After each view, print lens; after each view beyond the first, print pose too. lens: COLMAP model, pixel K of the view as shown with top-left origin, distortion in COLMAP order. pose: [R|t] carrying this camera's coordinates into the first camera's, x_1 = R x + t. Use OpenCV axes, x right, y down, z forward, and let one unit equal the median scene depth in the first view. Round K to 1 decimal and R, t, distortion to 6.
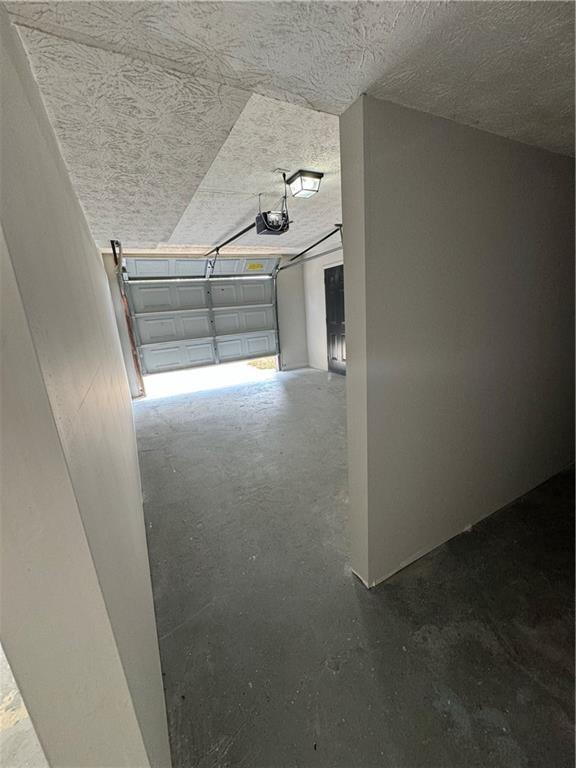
lens RADIAL K [[307.5, 0, 288.9], [0, 307.5, 381.8], [0, 0, 1]] dist [-0.003195, 0.000737]
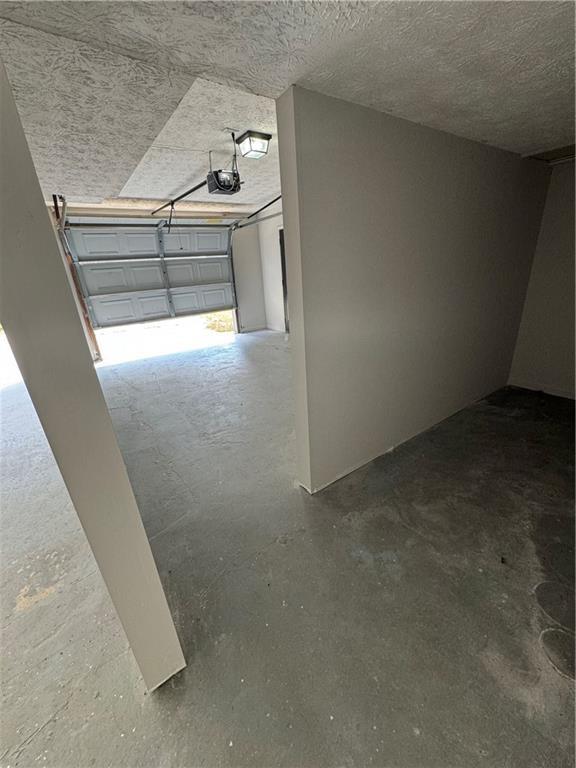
lens RADIAL K [[307.5, 0, 290.5], [0, 307.5, 382.9], [0, 0, 1]] dist [-0.003195, 0.000737]
pose [[0.991316, -0.035712, 0.126558, 0.022793], [0.020704, 0.992801, 0.117970, 0.049124], [-0.129860, -0.114325, 0.984919, -0.193295]]
